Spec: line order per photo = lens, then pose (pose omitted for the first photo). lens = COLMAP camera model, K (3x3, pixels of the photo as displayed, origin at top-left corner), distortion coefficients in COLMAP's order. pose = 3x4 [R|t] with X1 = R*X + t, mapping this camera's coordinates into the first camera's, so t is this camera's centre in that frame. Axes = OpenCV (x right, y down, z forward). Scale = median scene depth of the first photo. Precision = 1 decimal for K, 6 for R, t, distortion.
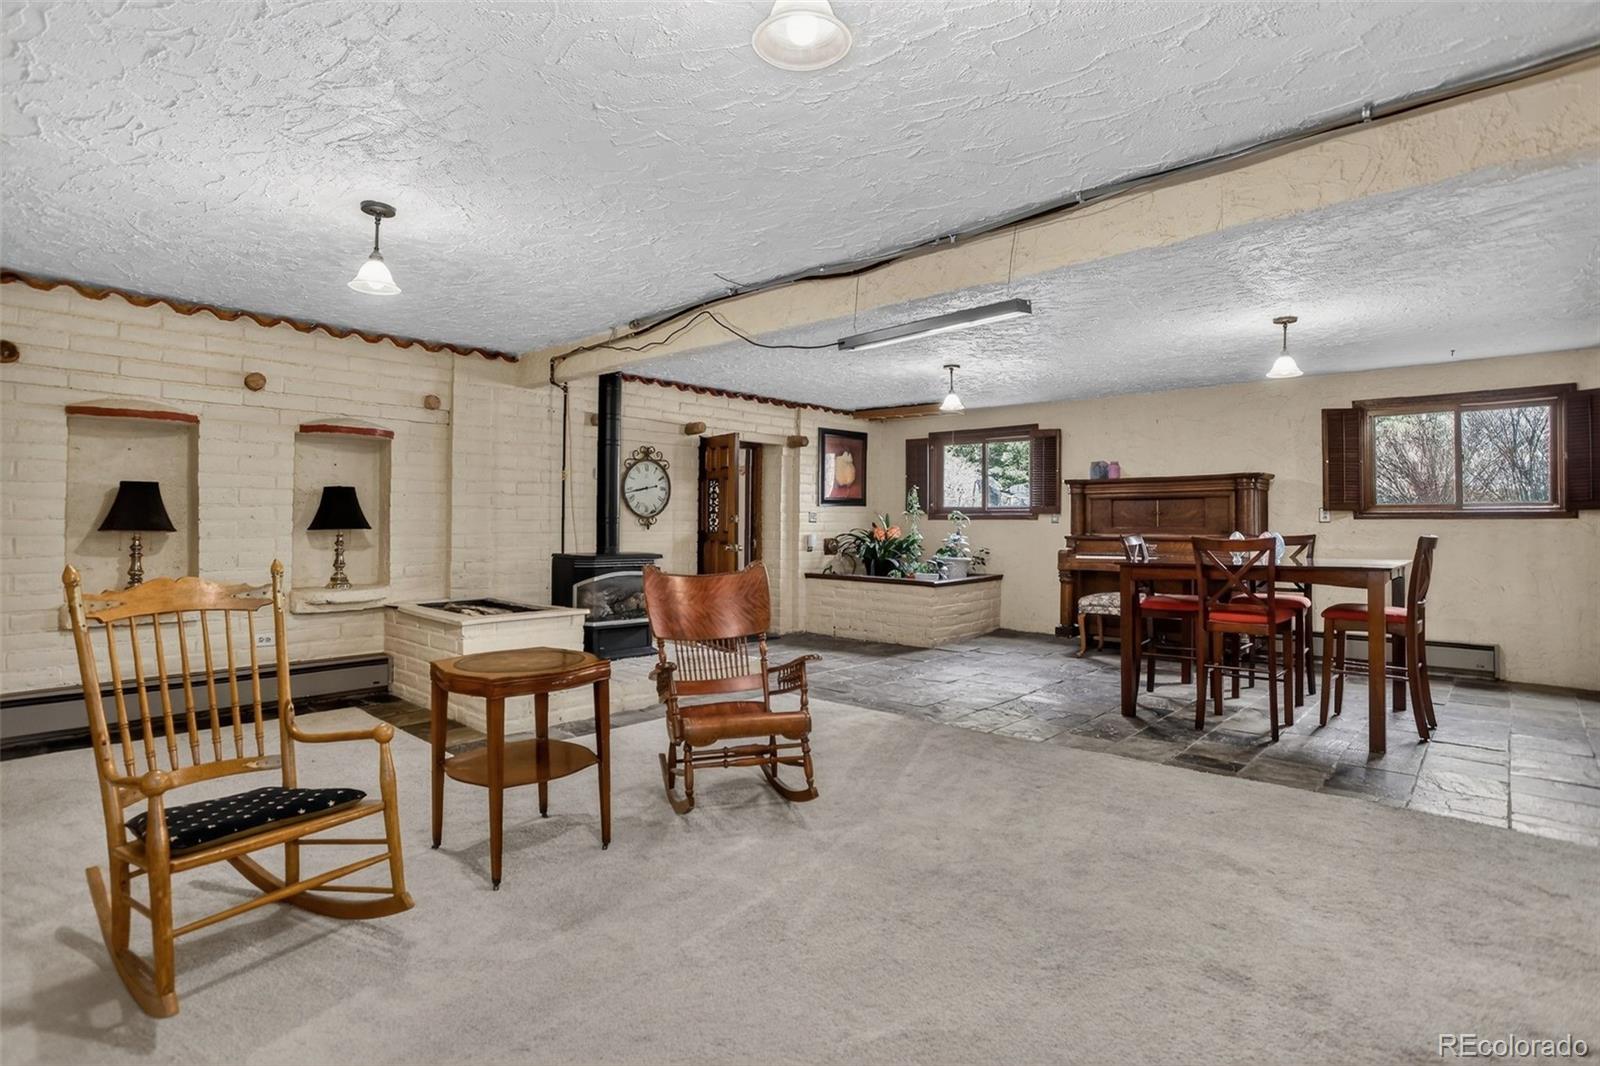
lens RADIAL K [[772.1, 0, 795.9], [0, 772.1, 512.6], [0, 0, 1]] dist [-0.063673, 0.026307]
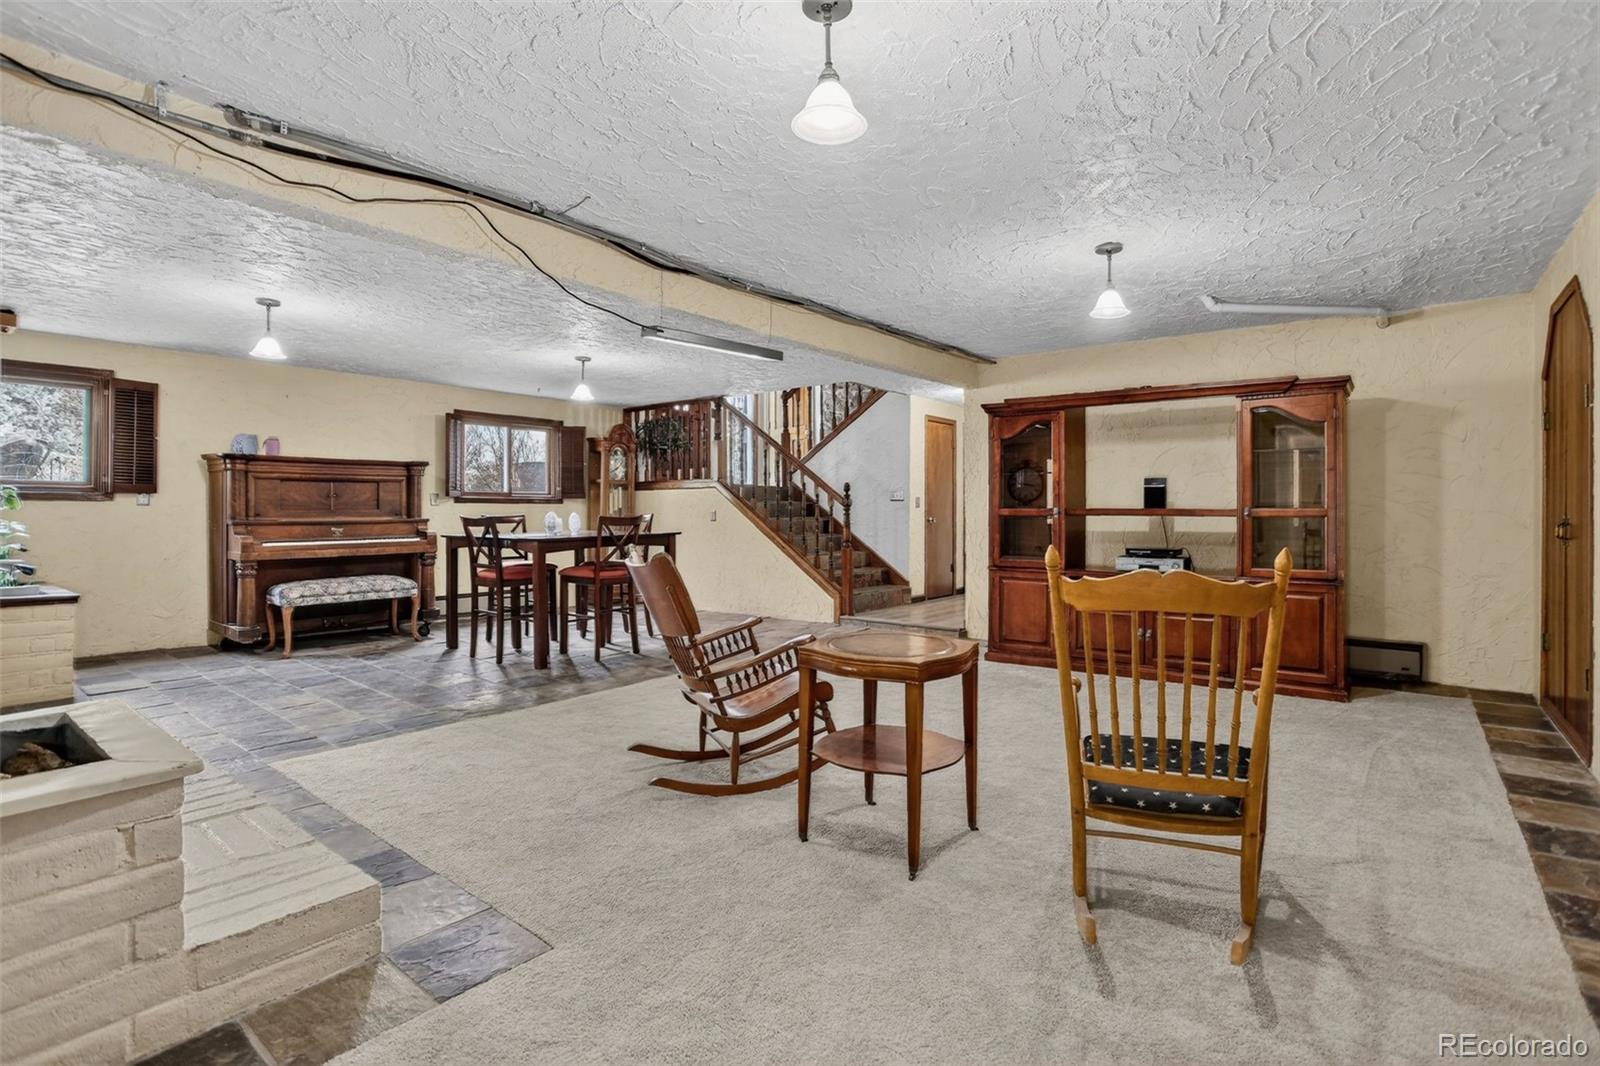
lens RADIAL K [[772.1, 0, 795.9], [0, 772.1, 512.6], [0, 0, 1]] dist [-0.063673, 0.026307]
pose [[-0.052151, -0.006159, 0.998620, -0.906657], [-0.014191, 0.999885, 0.005425, 0.015506], [-0.998538, -0.013888, -0.052233, 0.803345]]
